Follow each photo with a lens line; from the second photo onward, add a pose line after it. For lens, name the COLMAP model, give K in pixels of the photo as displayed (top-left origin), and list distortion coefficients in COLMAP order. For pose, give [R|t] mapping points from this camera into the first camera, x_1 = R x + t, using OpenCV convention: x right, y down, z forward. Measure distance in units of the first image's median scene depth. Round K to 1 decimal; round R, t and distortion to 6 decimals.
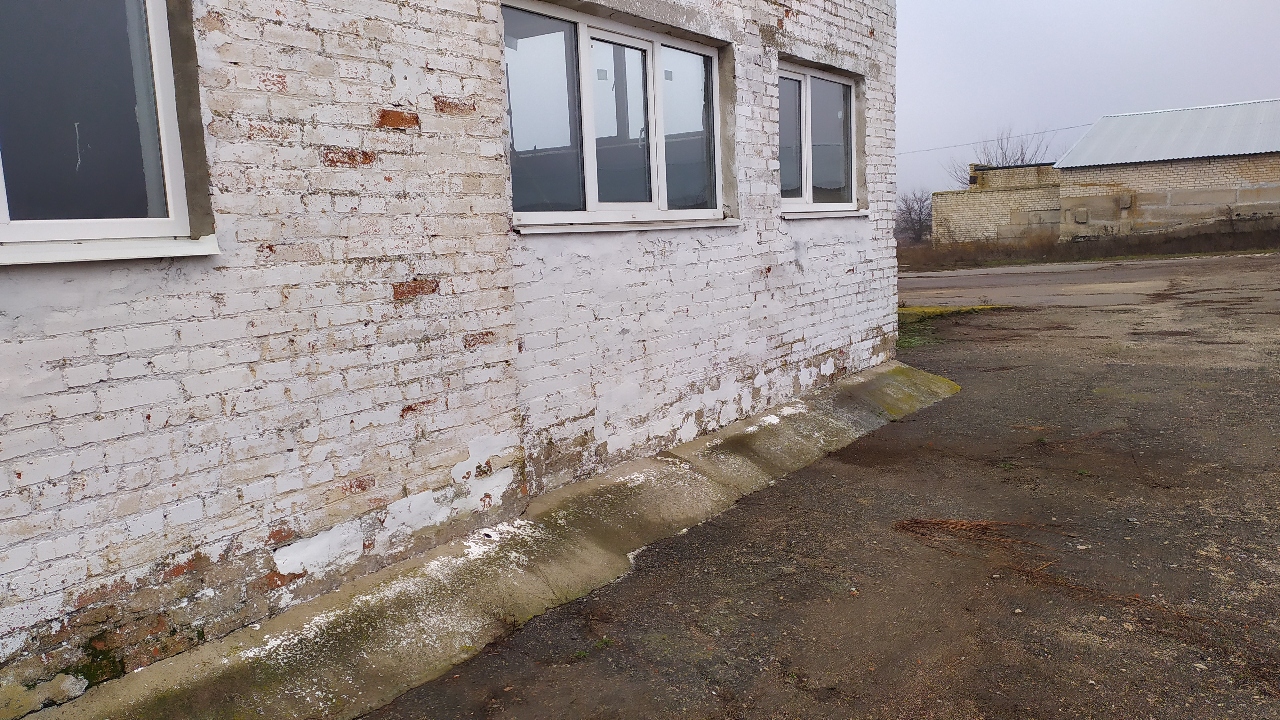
lens RADIAL K [[1002.7, 0, 640.0], [0, 1002.7, 360.0], [0, 0, 1]] dist [0.120435, -0.175418]
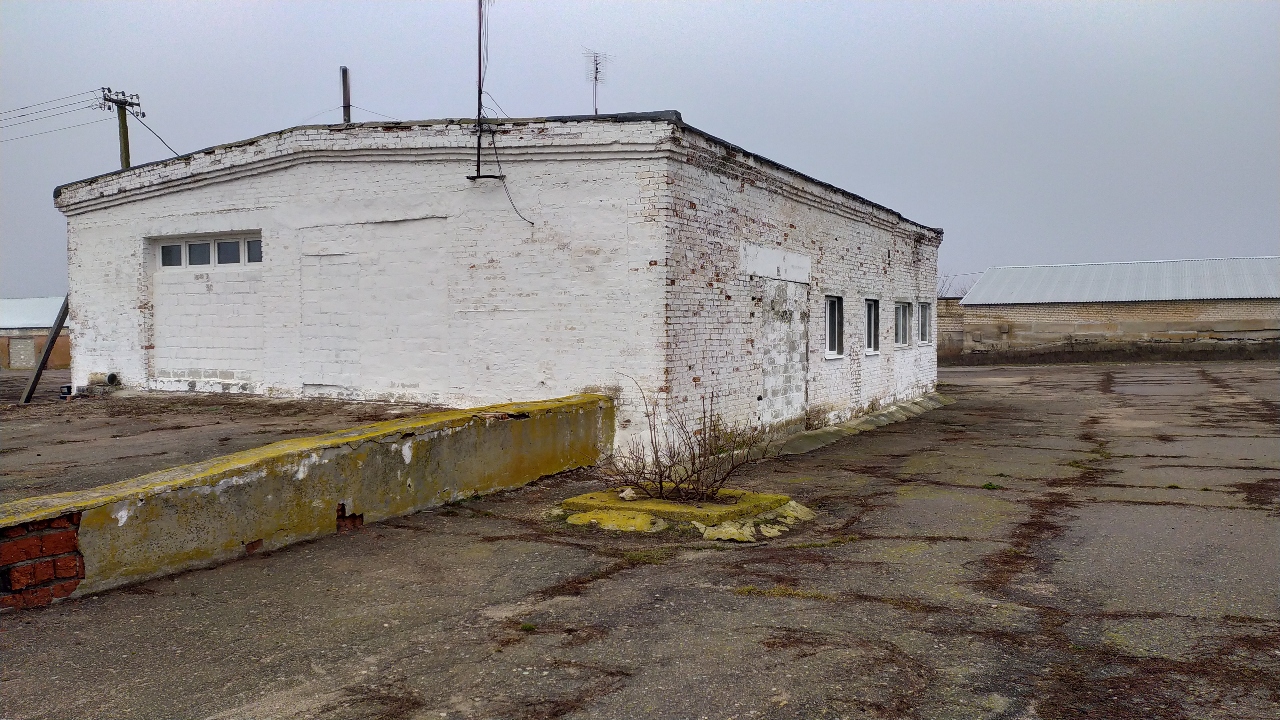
lens RADIAL K [[1002.7, 0, 640.0], [0, 1002.7, 360.0], [0, 0, 1]] dist [0.120435, -0.175418]
pose [[0.994508, 0.037013, 0.097899, -0.218269], [-0.027781, 0.995180, -0.094043, 0.050269], [-0.100908, 0.090807, 0.990743, -0.451142]]
